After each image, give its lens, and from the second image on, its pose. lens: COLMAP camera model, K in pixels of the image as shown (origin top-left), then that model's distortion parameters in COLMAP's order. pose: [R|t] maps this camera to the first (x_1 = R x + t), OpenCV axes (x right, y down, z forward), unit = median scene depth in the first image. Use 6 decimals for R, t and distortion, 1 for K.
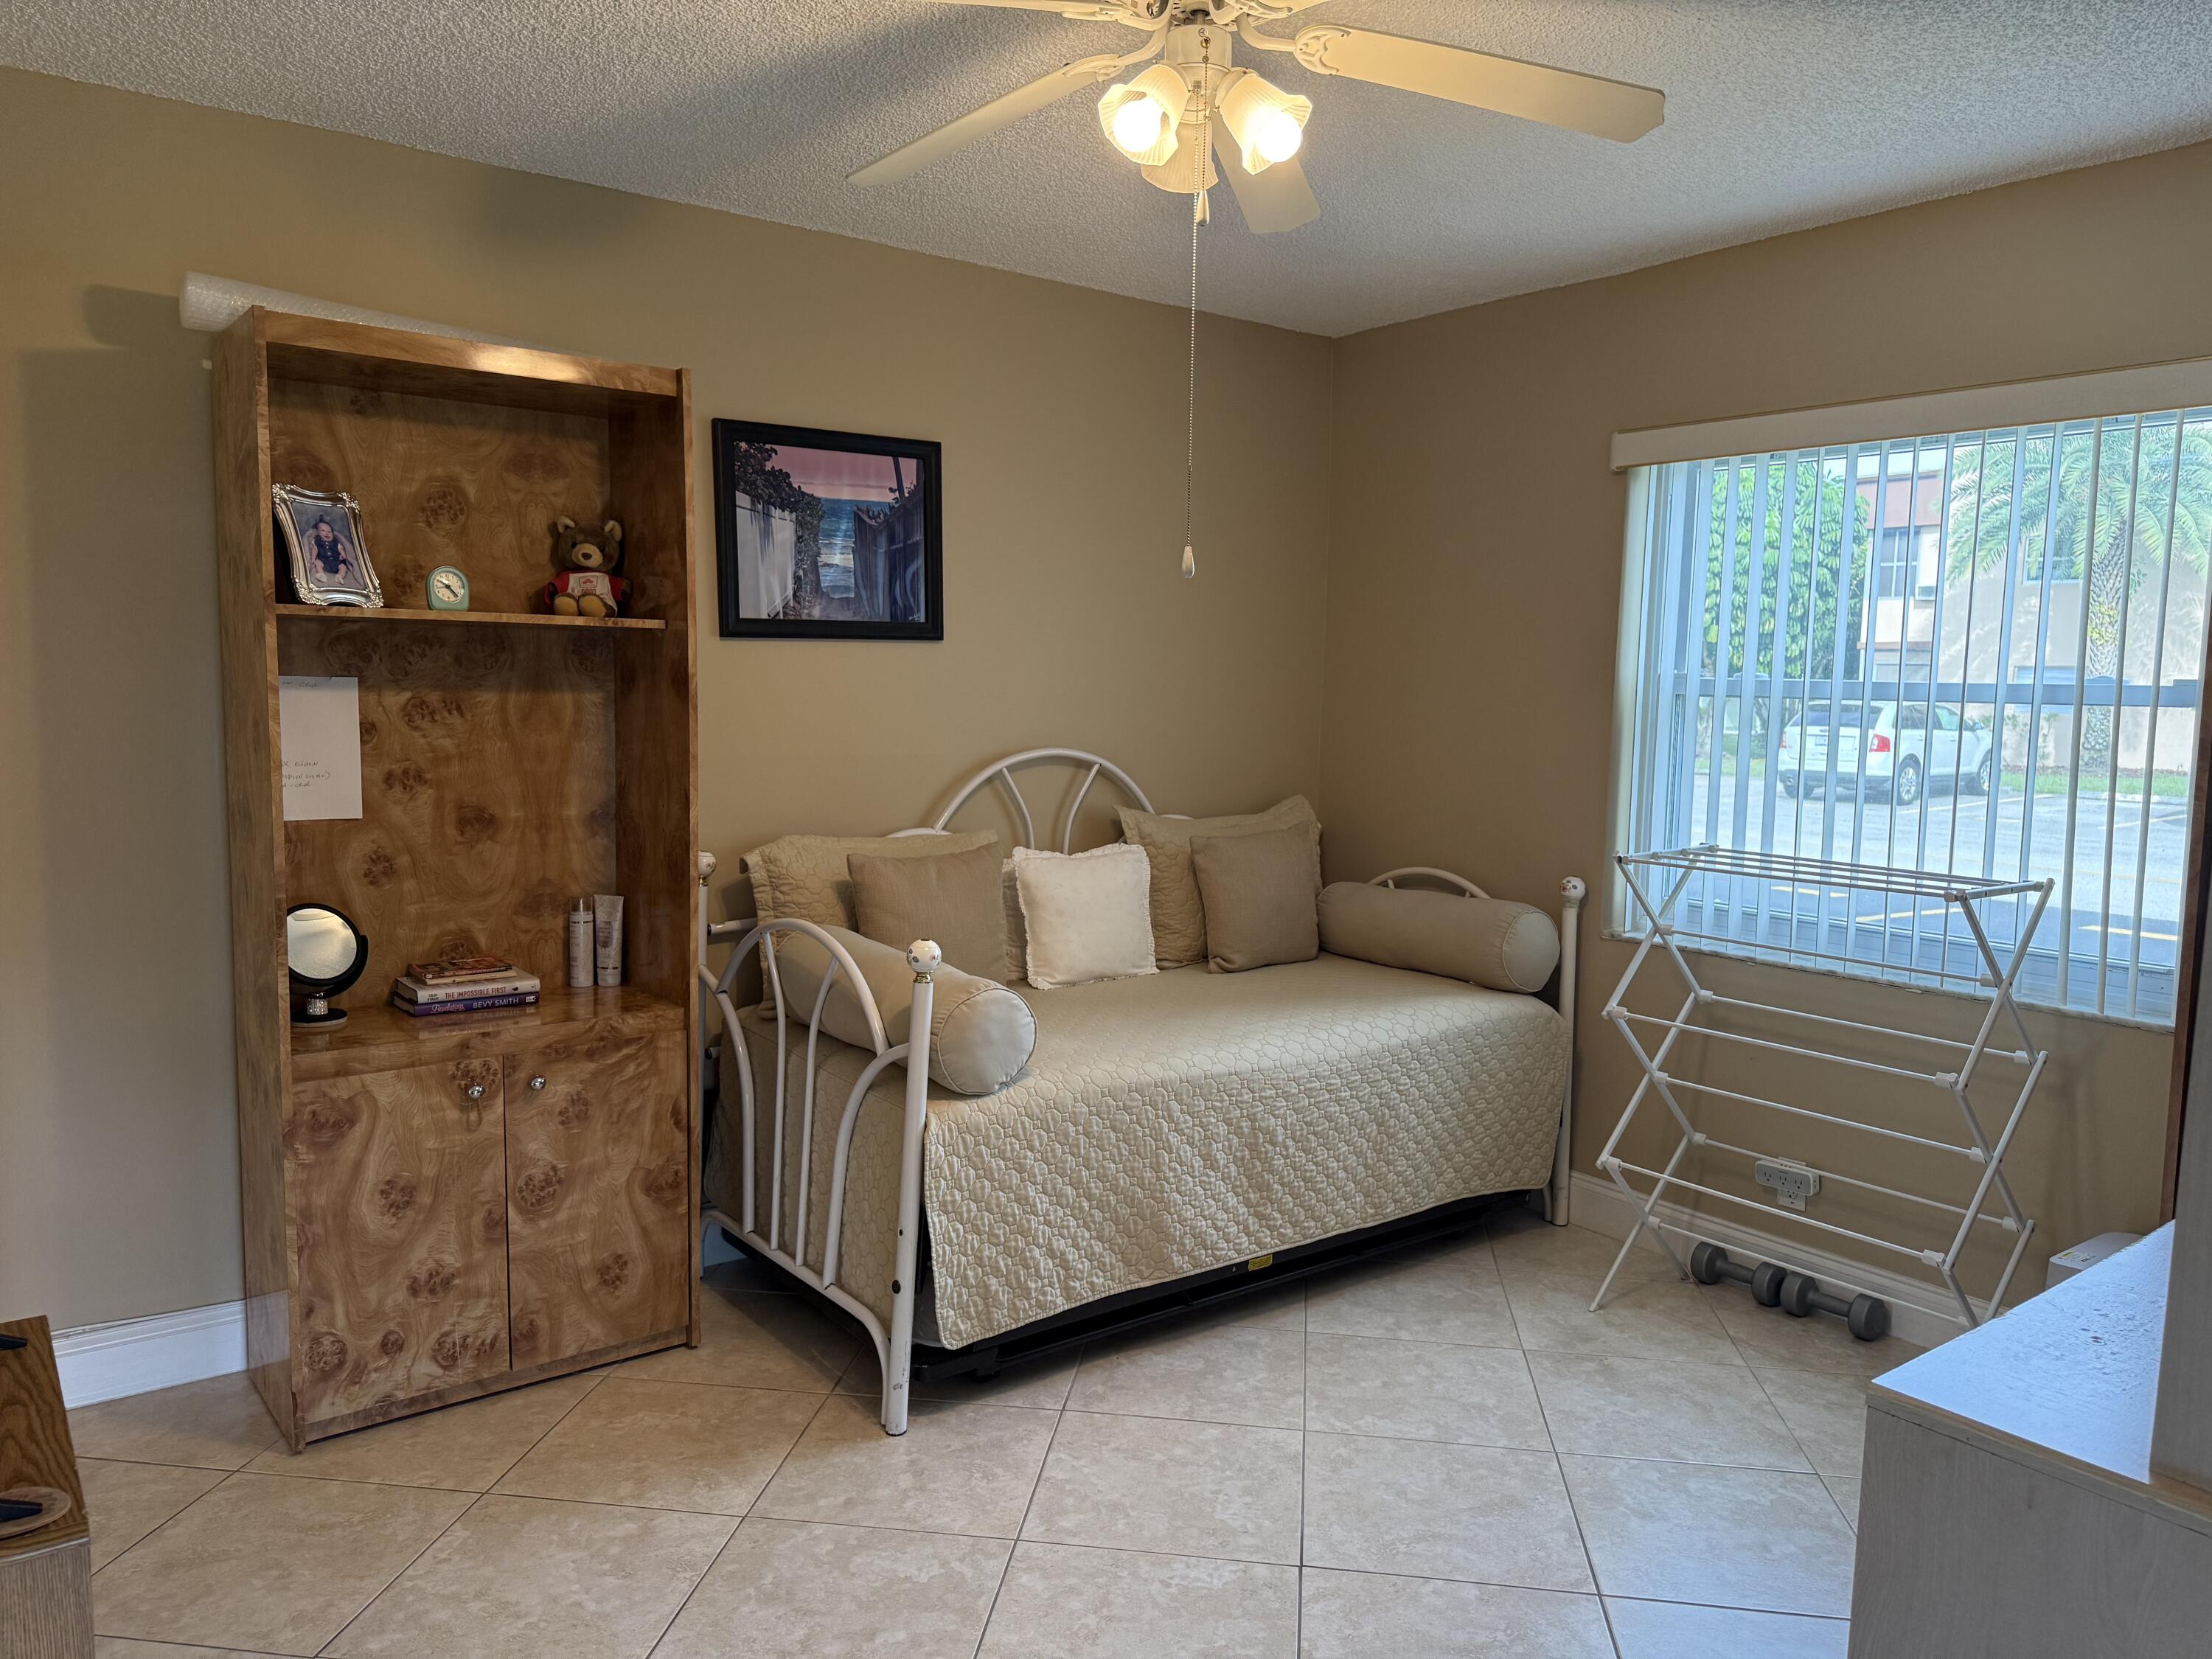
lens RADIAL K [[1590.9, 0, 1106.0], [0, 1590.9, 829.5], [0, 0, 1]] dist [0.059489, -0.004754]
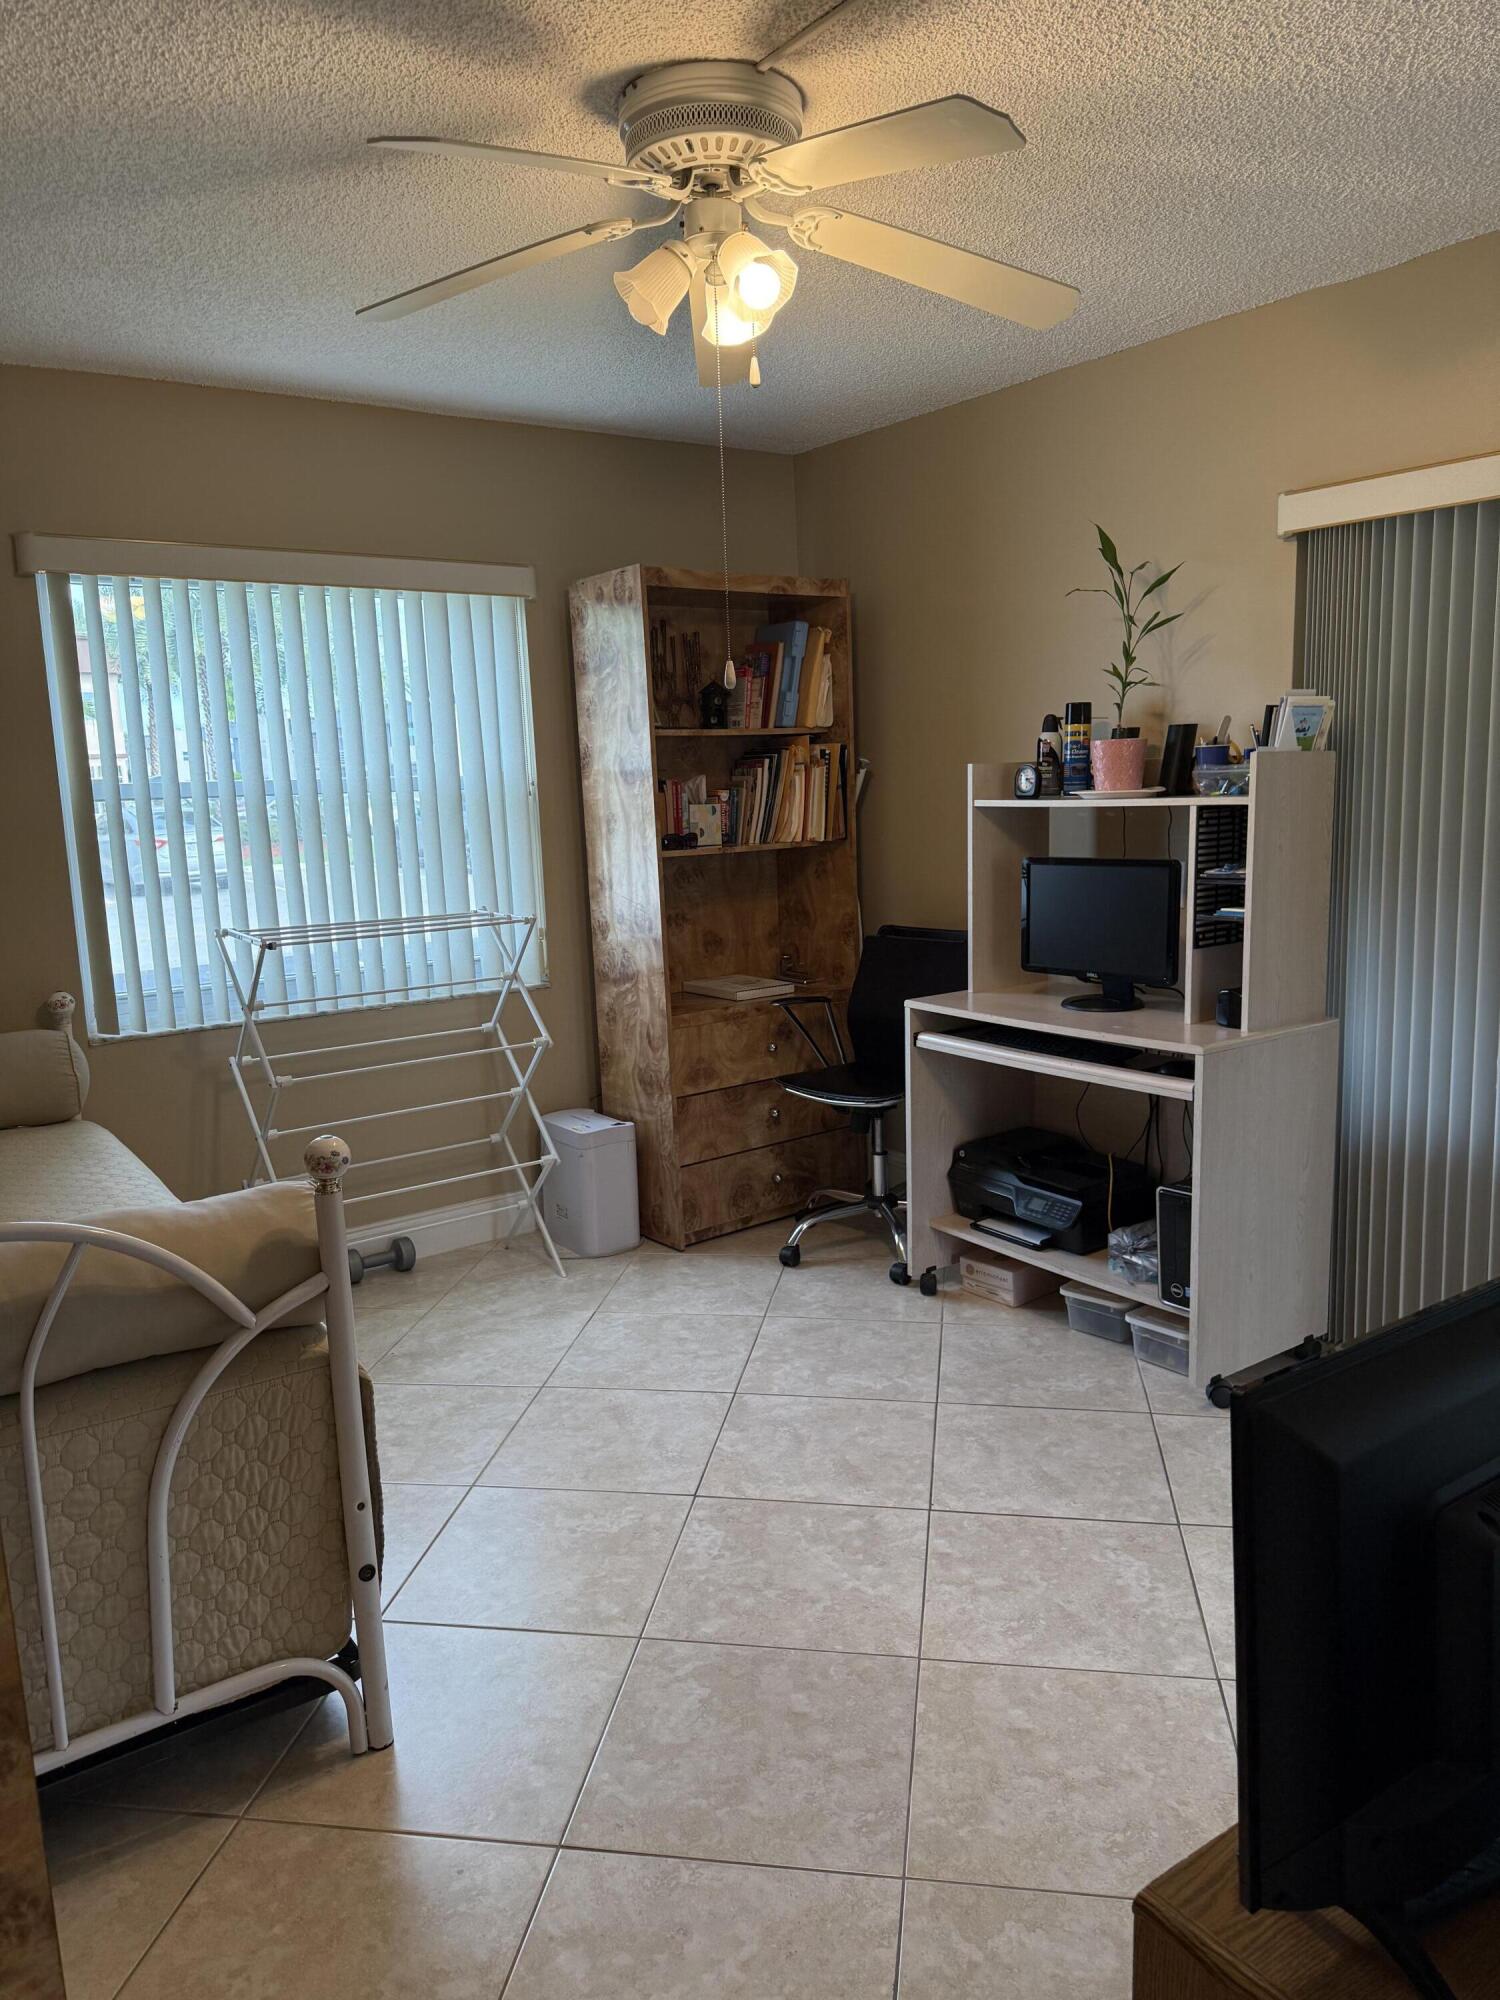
lens RADIAL K [[1438.5, 0, 750.0], [0, 1438.5, 1000.0], [0, 0, 1]] dist [0.059489, -0.004754]
pose [[0.048446, -0.180575, 0.982367, -0.936322], [0.149986, 0.973686, 0.171583, -0.089172], [-0.987500, 0.139029, 0.074255, 0.886756]]
